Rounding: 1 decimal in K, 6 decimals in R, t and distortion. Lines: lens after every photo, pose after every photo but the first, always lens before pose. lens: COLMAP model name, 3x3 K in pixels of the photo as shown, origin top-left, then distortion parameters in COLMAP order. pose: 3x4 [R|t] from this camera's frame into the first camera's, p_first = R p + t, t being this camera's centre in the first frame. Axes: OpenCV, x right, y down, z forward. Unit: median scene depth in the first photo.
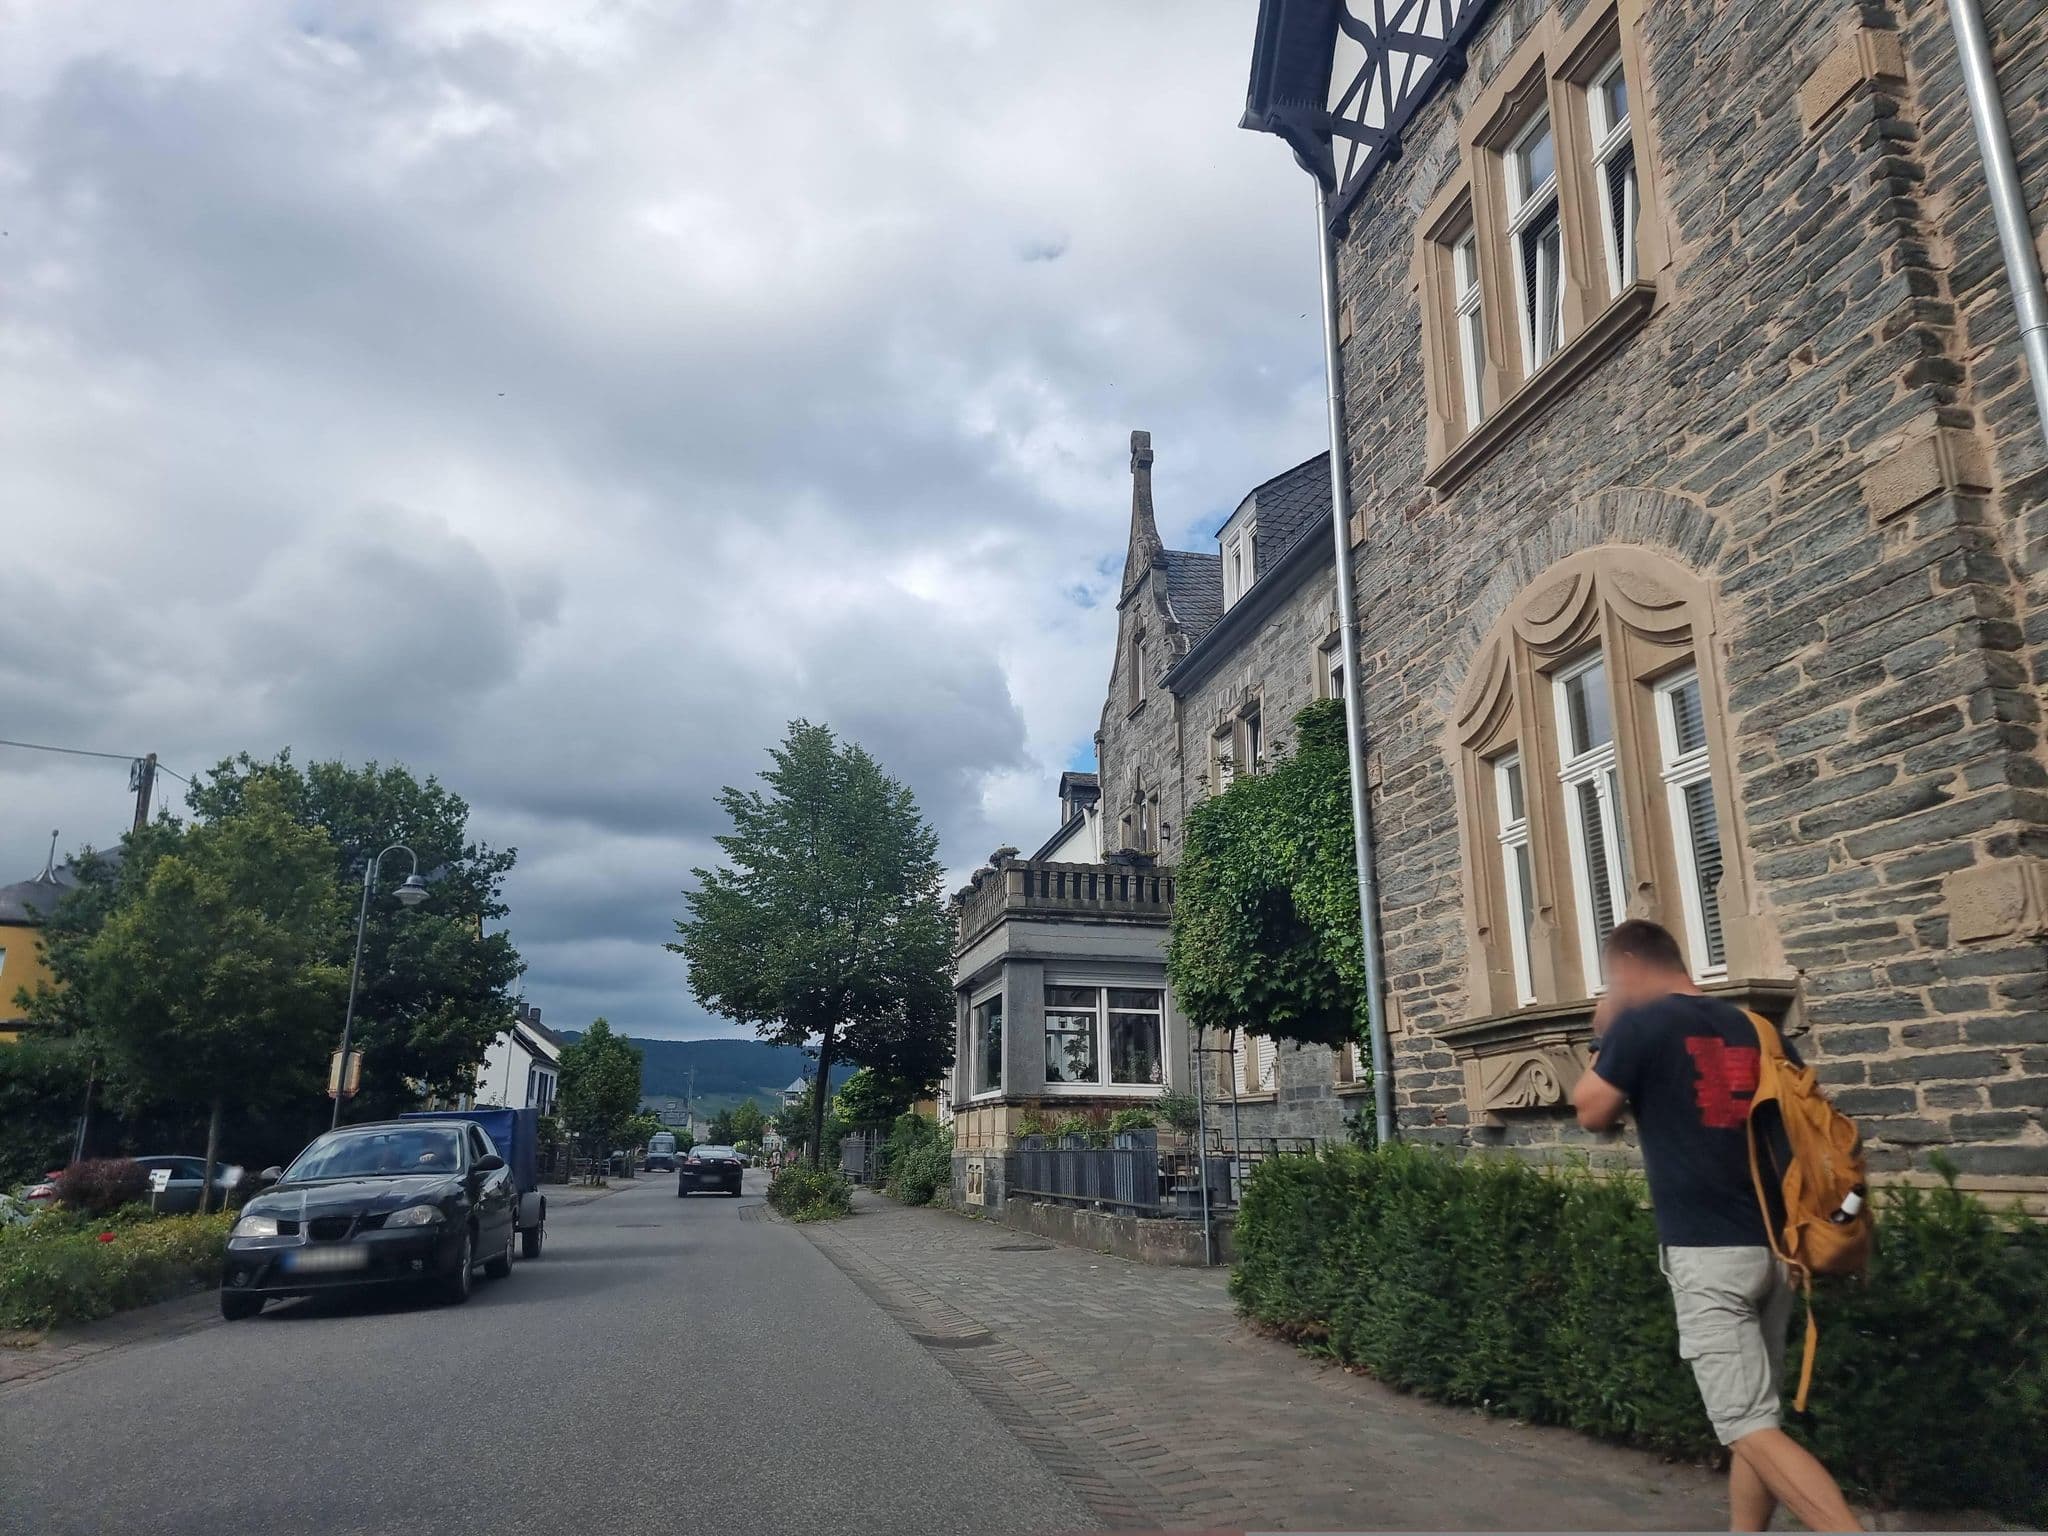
lens RADIAL K [[1559.9, 0, 1058.8], [0, 1559.9, 764.7], [0, 0, 1]] dist [0.032789, -0.029880]
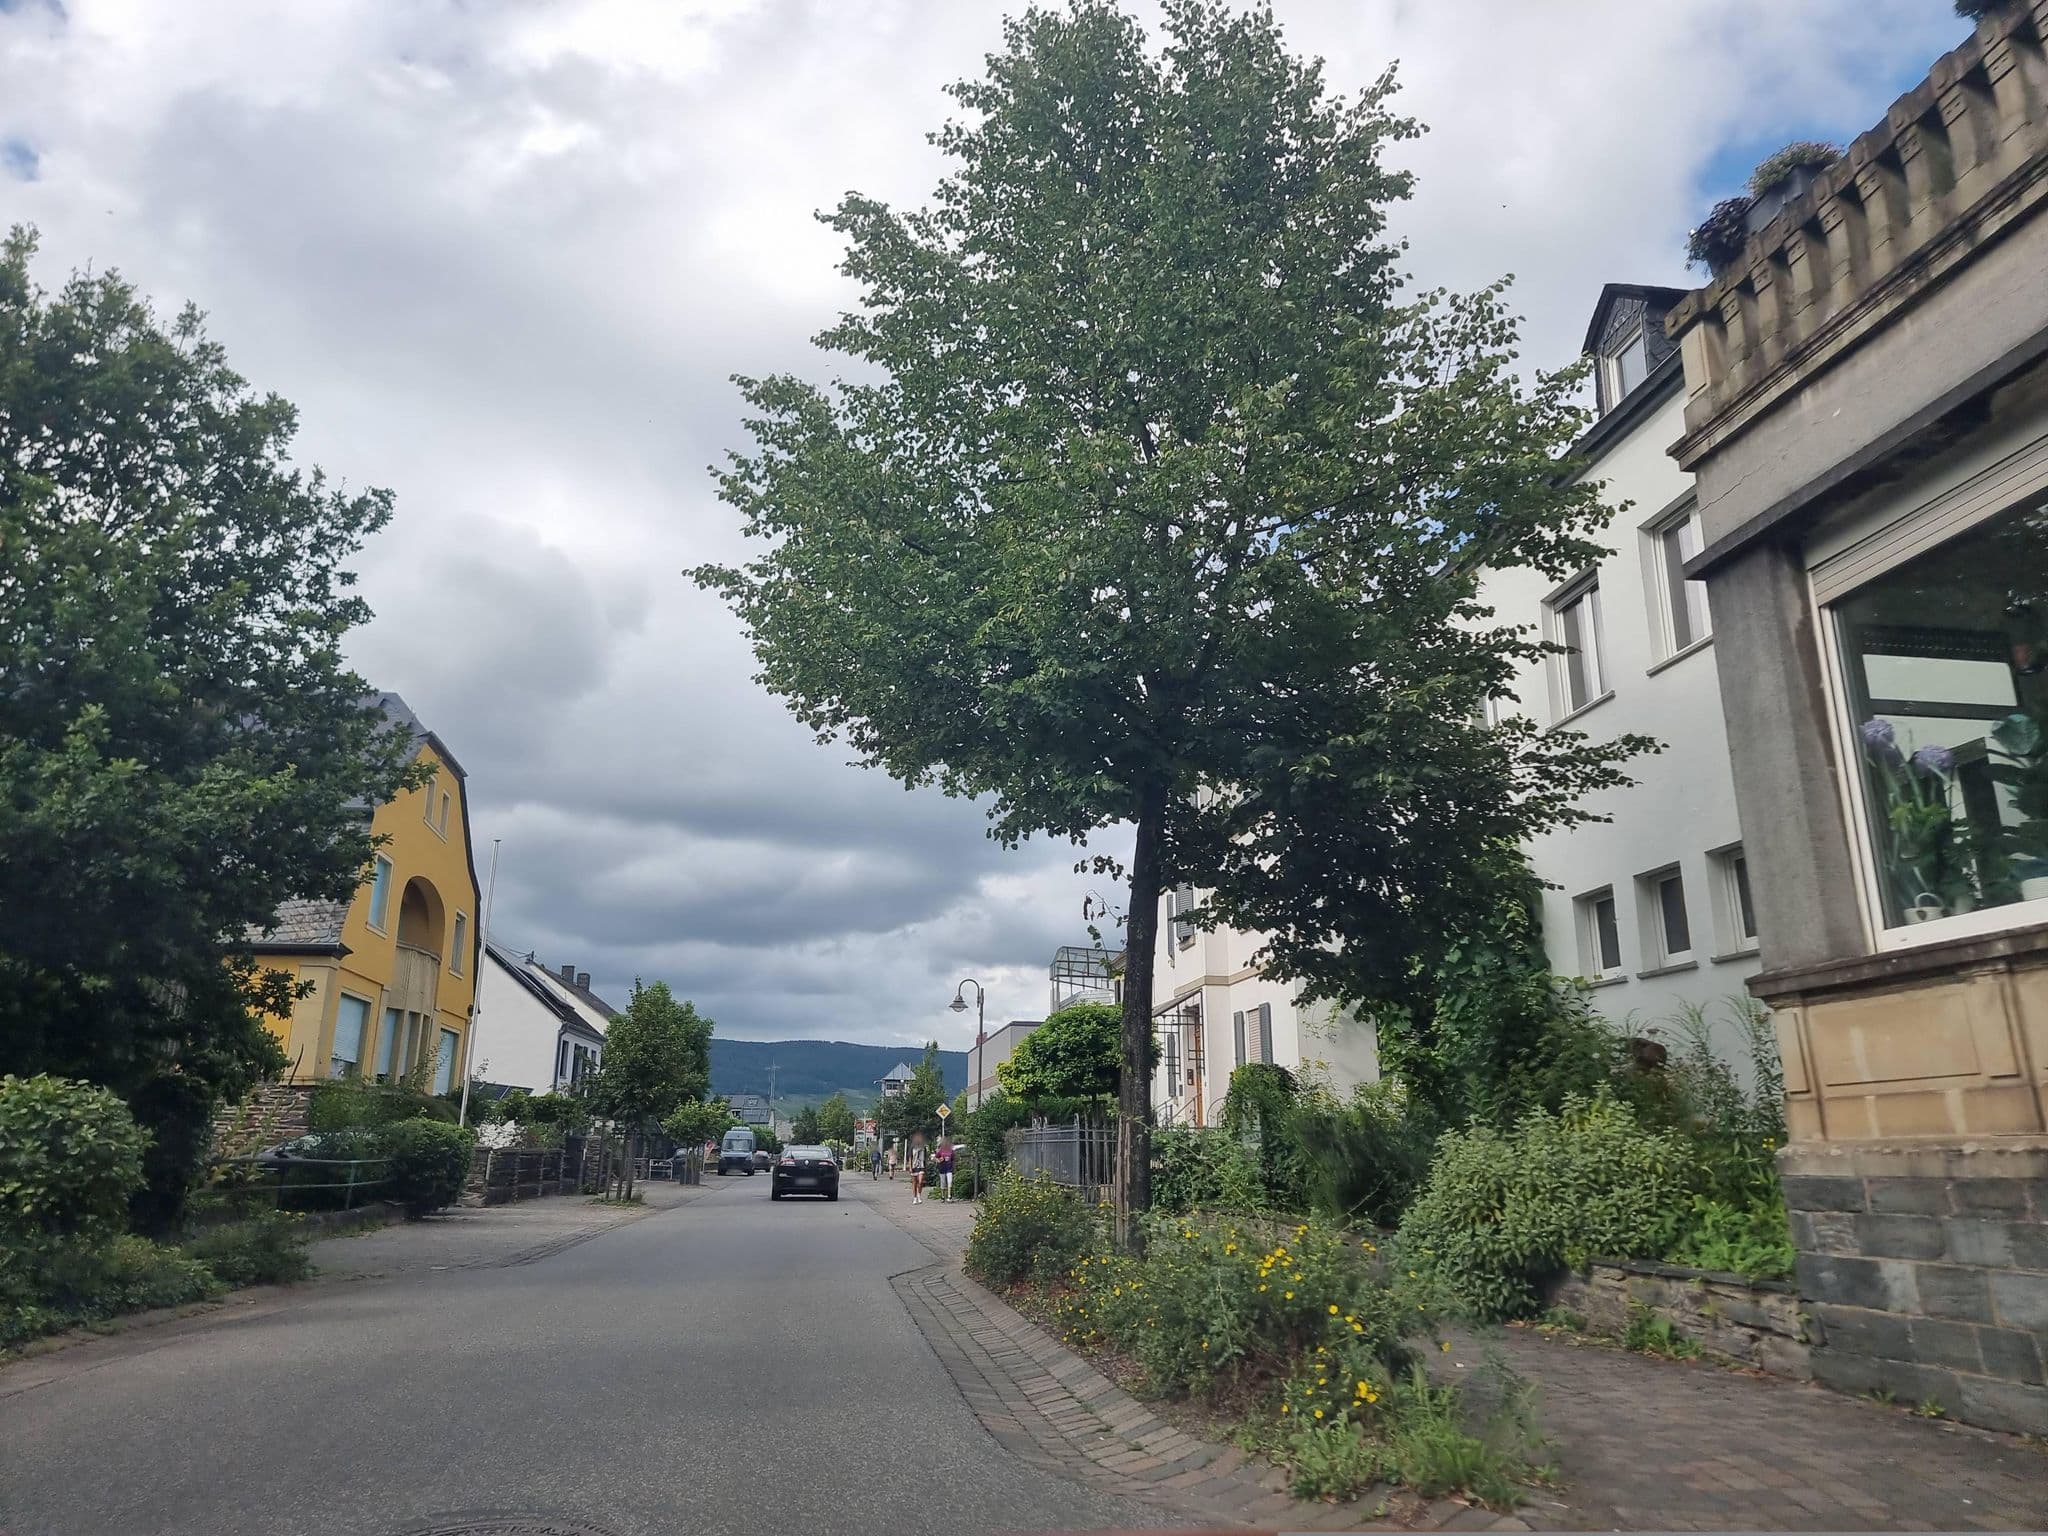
lens RADIAL K [[1455.1, 0, 1024.0], [0, 1455.1, 768.0], [0, 0, 1]] dist [0.052220, 0.003488]
pose [[0.998096, -0.005003, -0.061479, -0.042942], [0.003966, 0.999848, -0.016981, 0.046713], [0.061554, 0.016705, 0.997964, 0.186619]]
